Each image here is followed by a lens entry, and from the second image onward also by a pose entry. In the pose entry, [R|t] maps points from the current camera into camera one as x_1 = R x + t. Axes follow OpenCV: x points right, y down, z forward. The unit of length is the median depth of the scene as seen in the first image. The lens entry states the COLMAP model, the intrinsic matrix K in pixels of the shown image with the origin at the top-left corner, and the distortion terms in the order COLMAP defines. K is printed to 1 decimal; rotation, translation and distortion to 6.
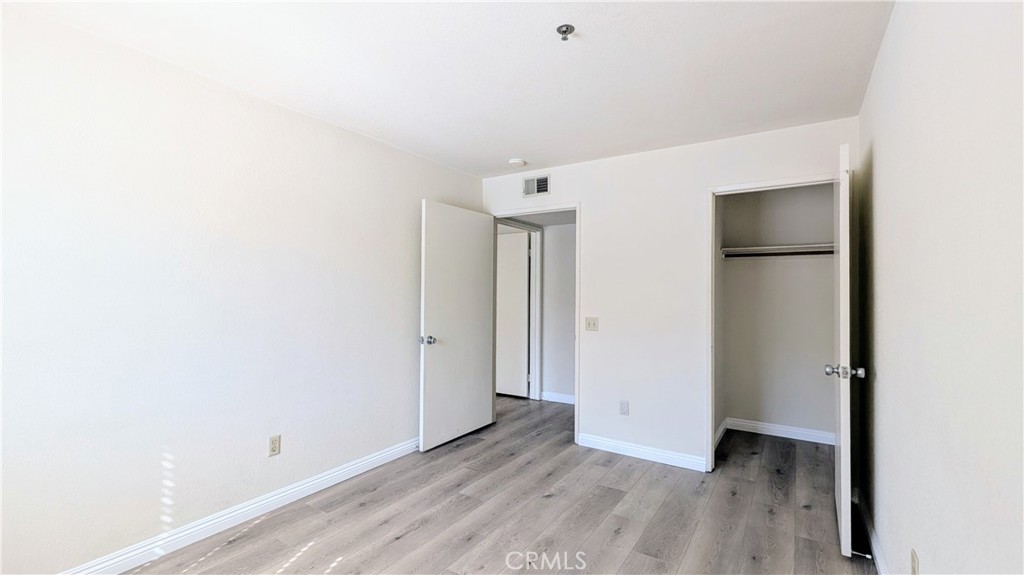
lens RADIAL K [[422.5, 0, 514.2], [0, 422.5, 283.1], [0, 0, 1]] dist [0.002342, 0.001137]
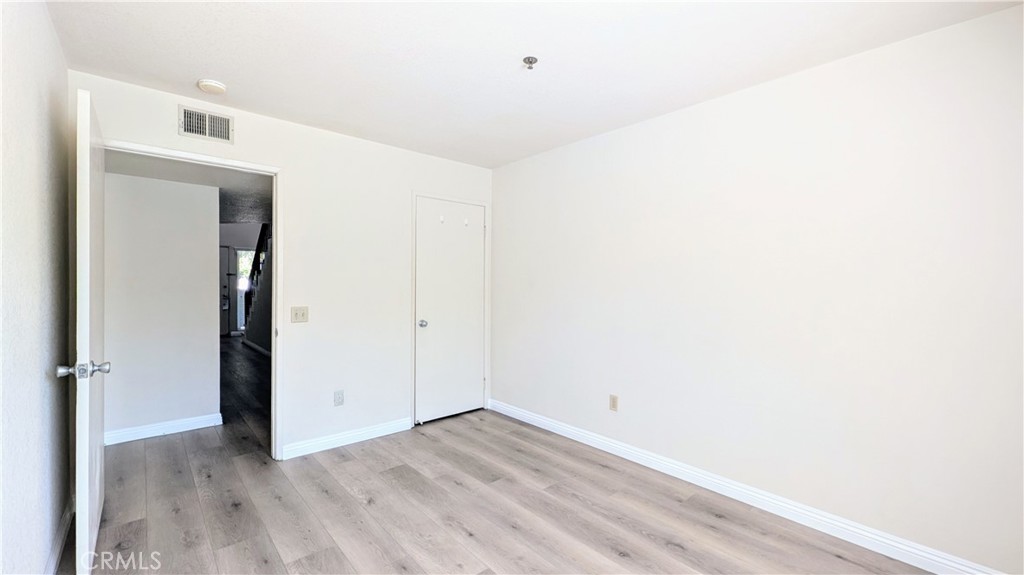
lens RADIAL K [[422.5, 0, 510.5], [0, 422.5, 281.3], [0, 0, 1]] dist [0.002342, 0.001137]
pose [[0.280591, -0.002698, 0.959824, -0.706180], [-0.024033, 0.999663, 0.009836, 0.013899], [-0.959526, -0.025827, 0.280432, 0.468292]]
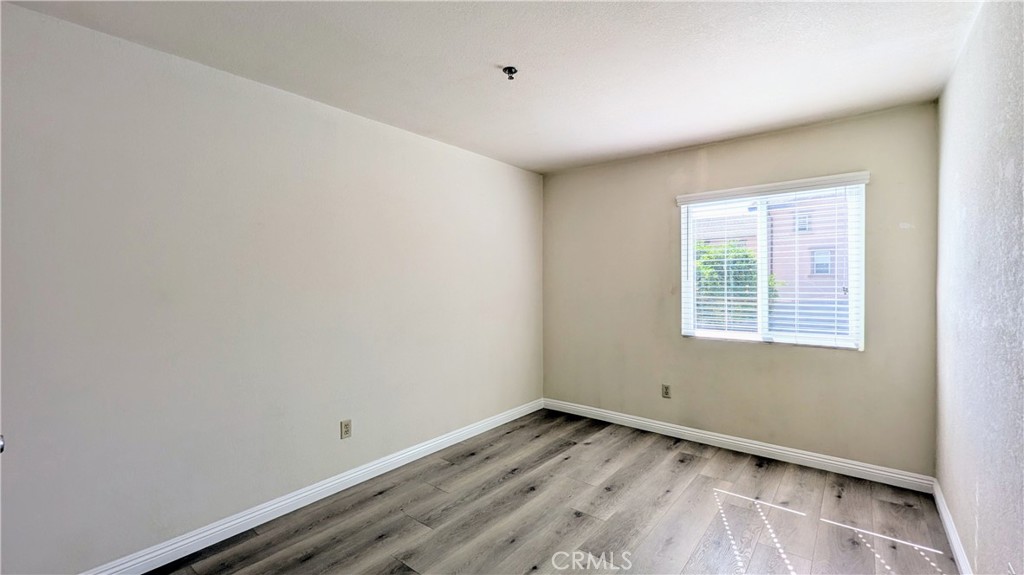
lens RADIAL K [[422.5, 0, 517.0], [0, 422.5, 279.0], [0, 0, 1]] dist [0.002342, 0.001137]
pose [[-0.995092, -0.009391, 0.098508, -0.006851], [-0.011973, 0.999599, -0.025644, 0.017431], [-0.098227, -0.026697, -0.994806, 1.489807]]
